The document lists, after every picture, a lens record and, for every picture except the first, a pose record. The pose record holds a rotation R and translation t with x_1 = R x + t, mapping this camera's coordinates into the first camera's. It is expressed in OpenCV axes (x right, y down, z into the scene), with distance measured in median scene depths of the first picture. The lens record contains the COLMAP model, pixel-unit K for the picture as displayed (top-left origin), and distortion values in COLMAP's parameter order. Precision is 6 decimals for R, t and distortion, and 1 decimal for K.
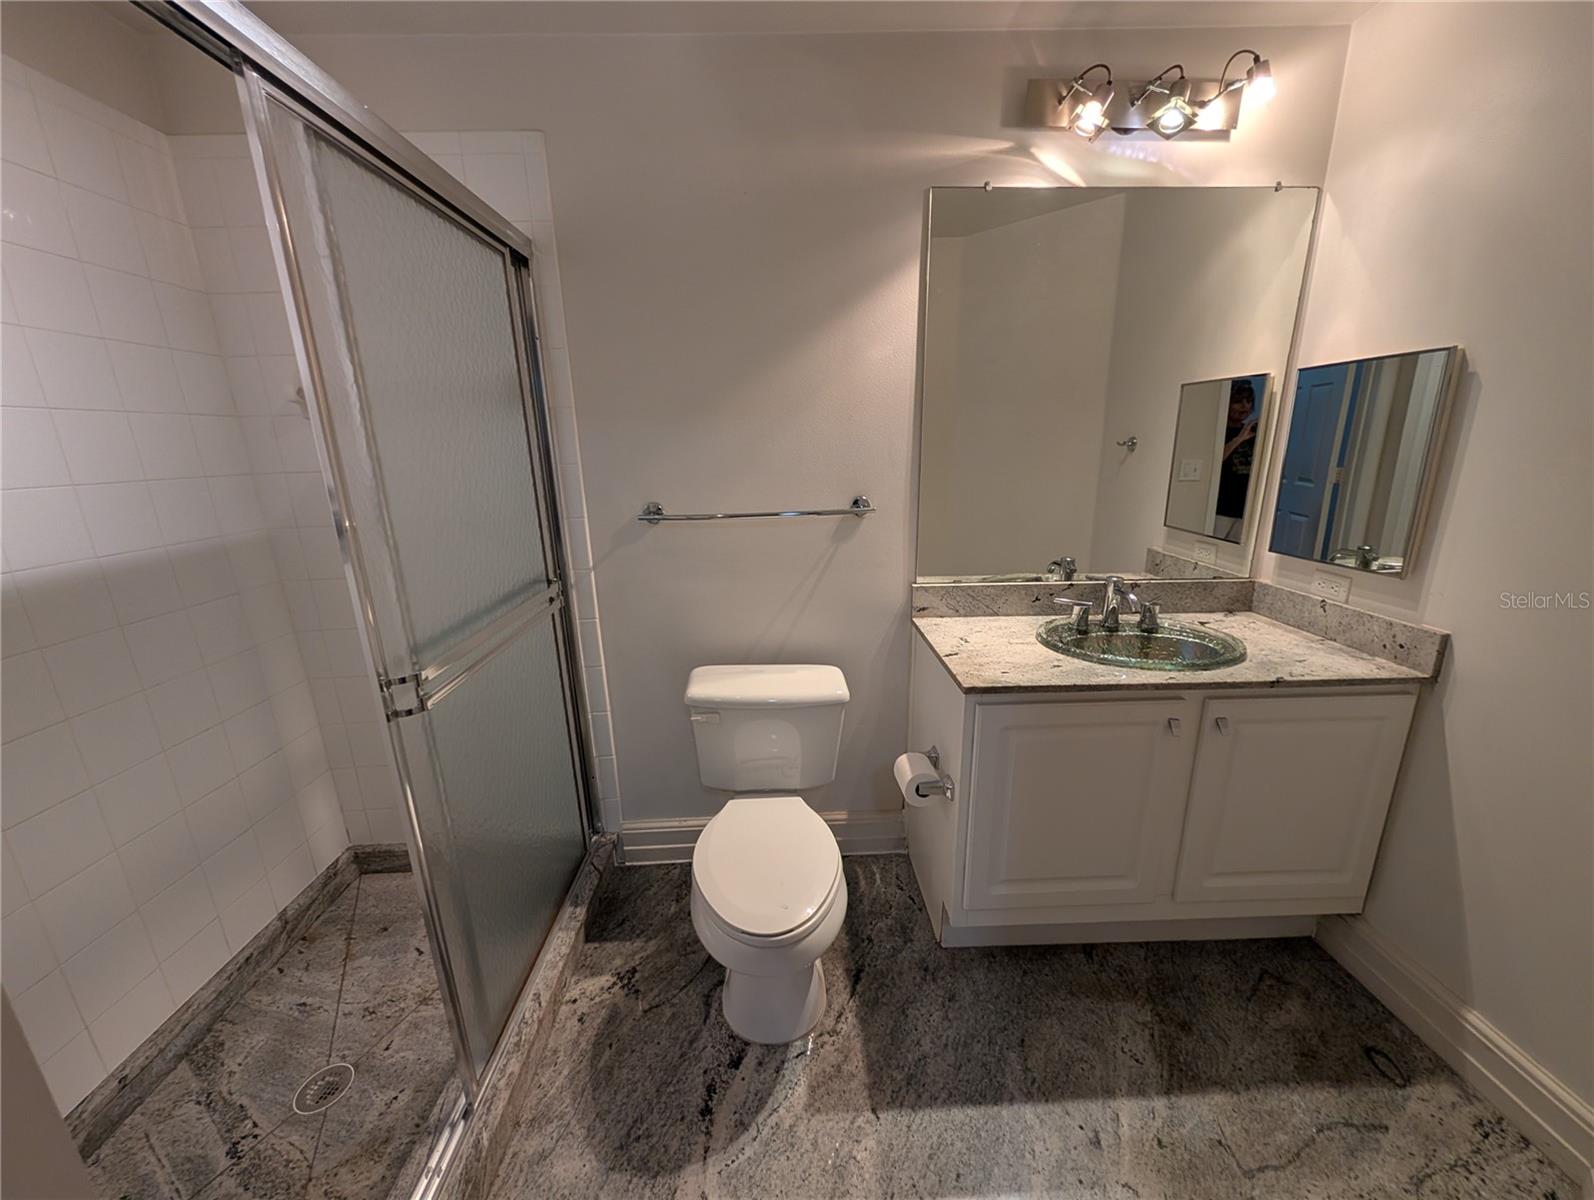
lens RADIAL K [[609.8, 0, 798.9], [0, 609.8, 603.2], [0, 0, 1]] dist [-0.002592, 0.000483]
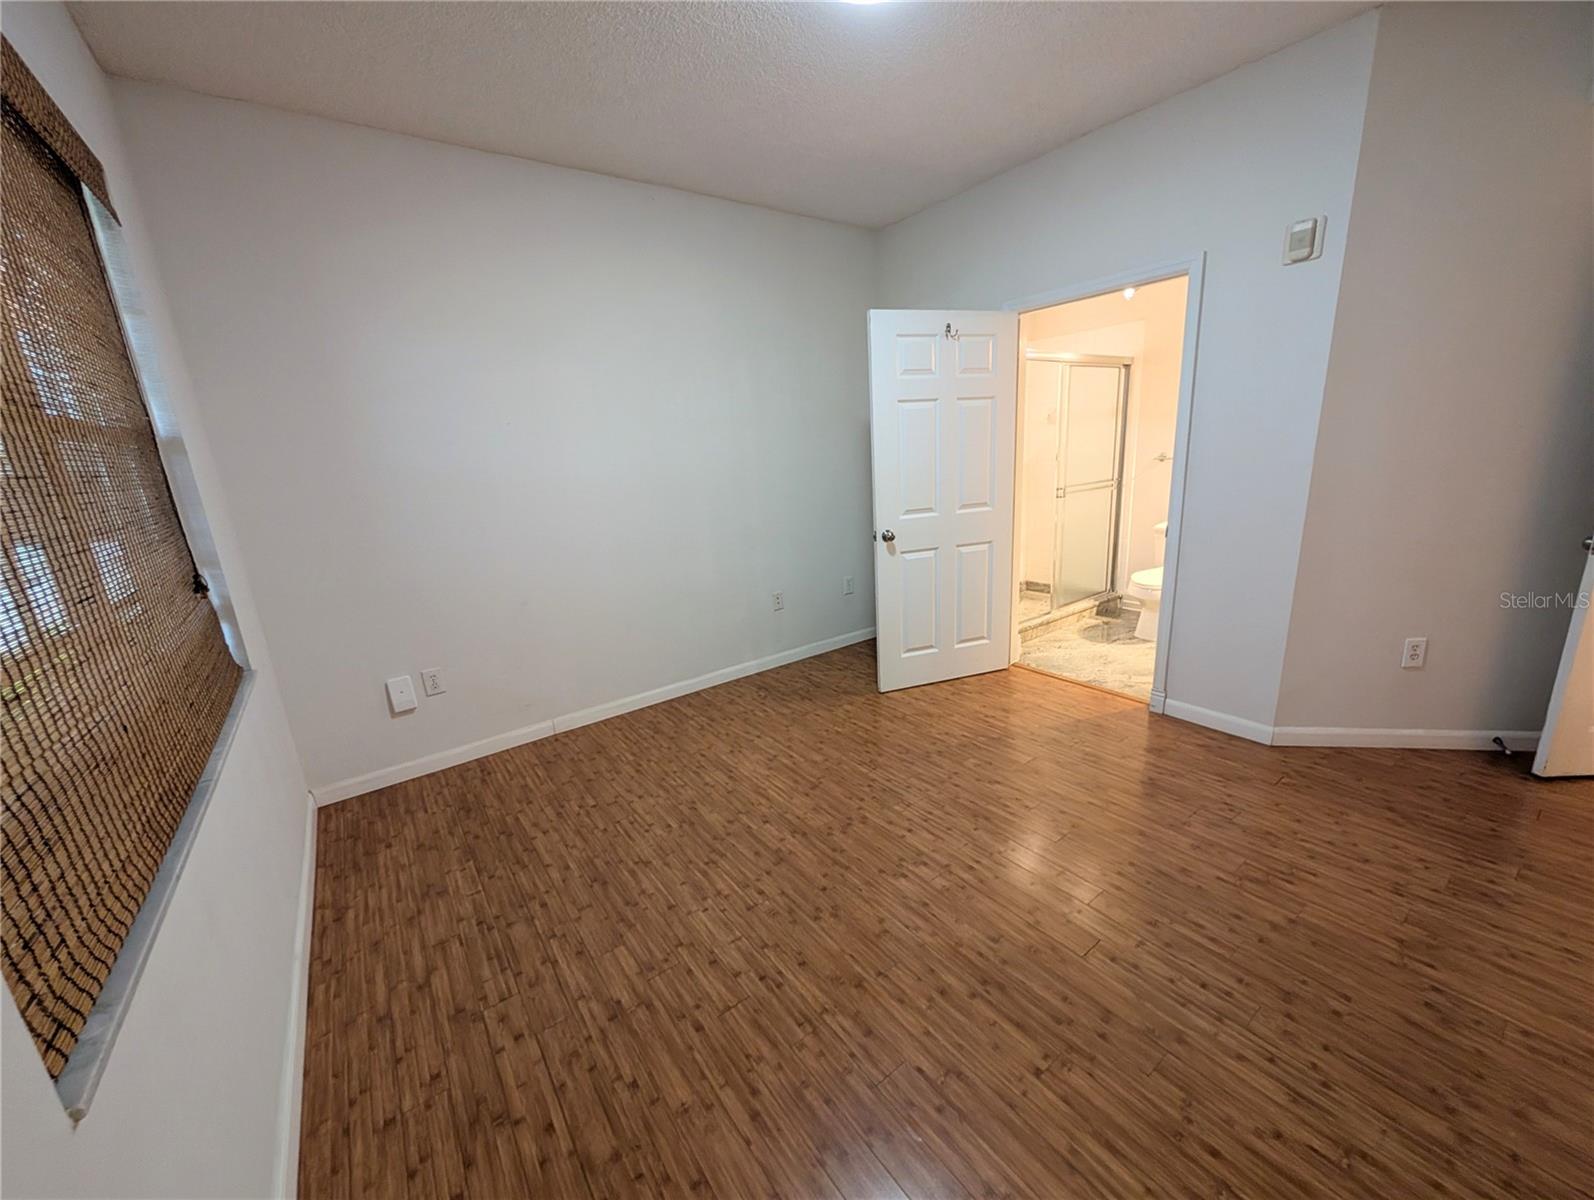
lens RADIAL K [[609.8, 0, 799.0], [0, 609.8, 606.5], [0, 0, 1]] dist [-0.002592, 0.000483]
pose [[0.556078, 0.198322, -0.807122, 1.170181], [-0.172298, 0.977525, 0.121485, 0.439833], [0.813075, 0.071510, 0.577750, -1.754871]]
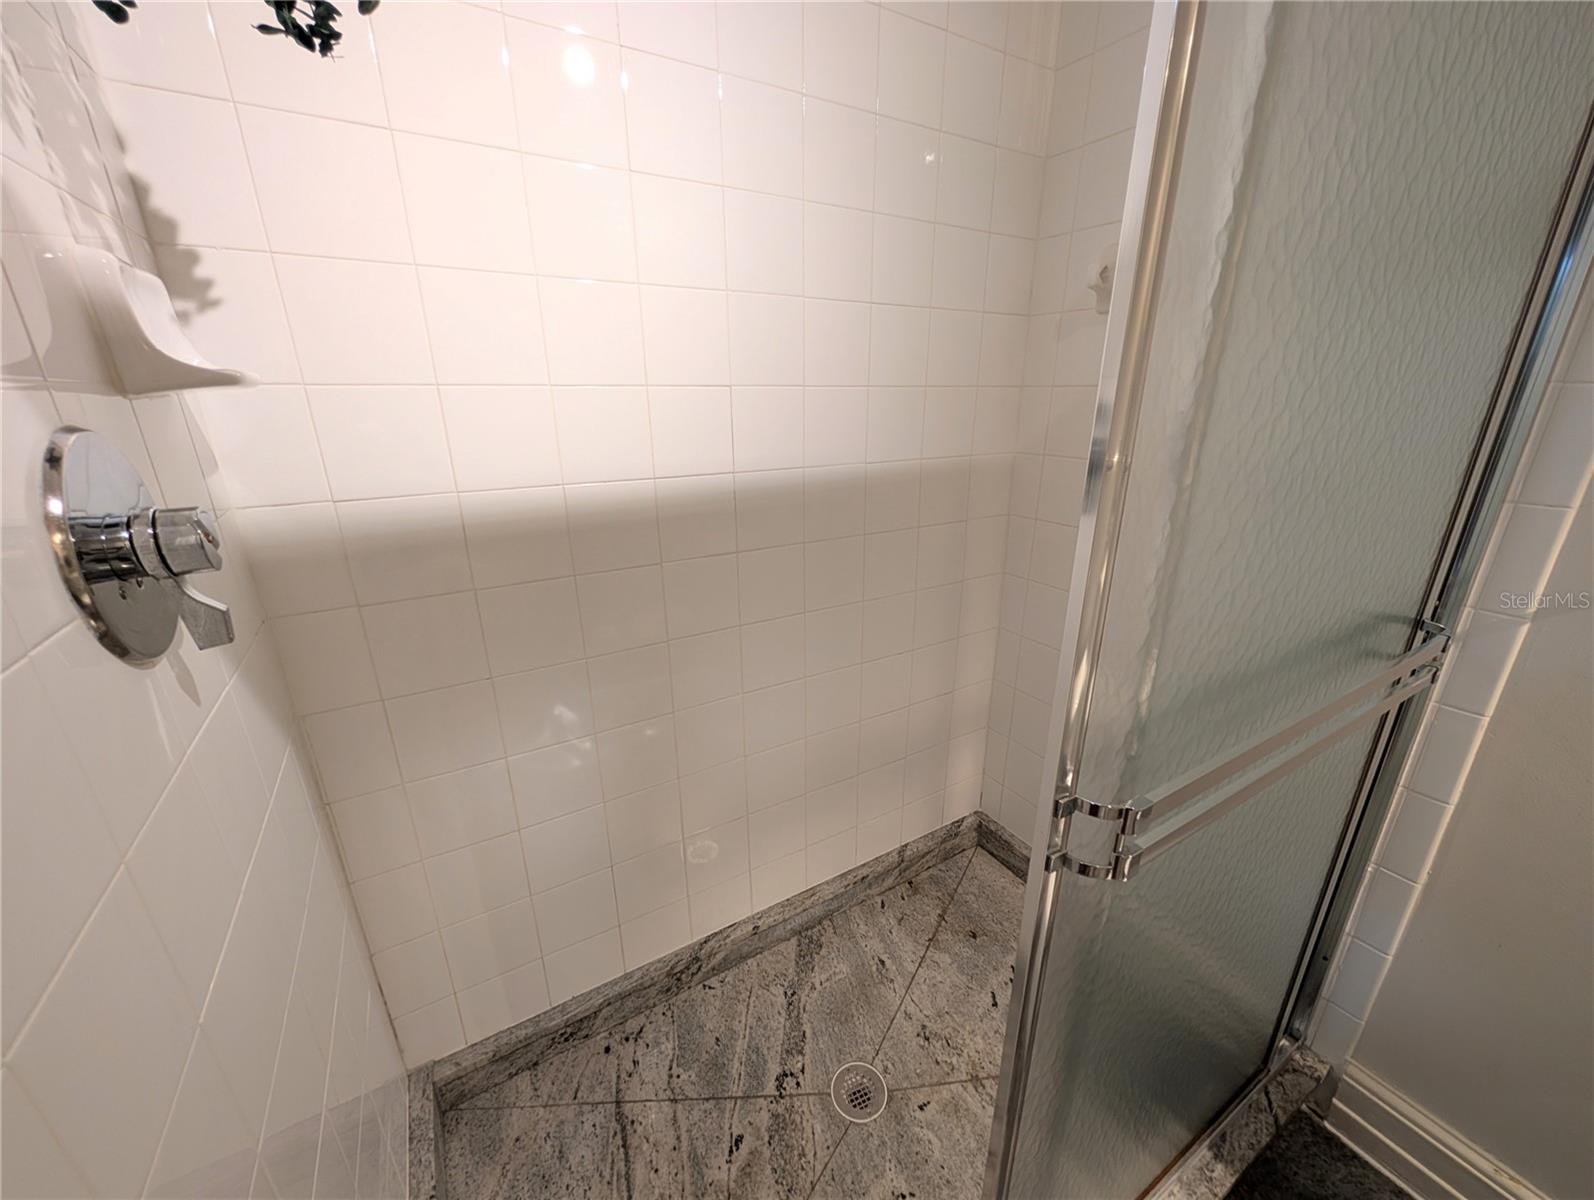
lens RADIAL K [[609.8, 0, 798.7], [0, 609.8, 602.9], [0, 0, 1]] dist [-0.002592, 0.000483]
pose [[0.473587, 0.311931, -0.823659, -0.257711], [-0.239544, 0.945548, 0.220359, -0.039673], [0.847546, 0.092944, 0.522520, 0.325716]]
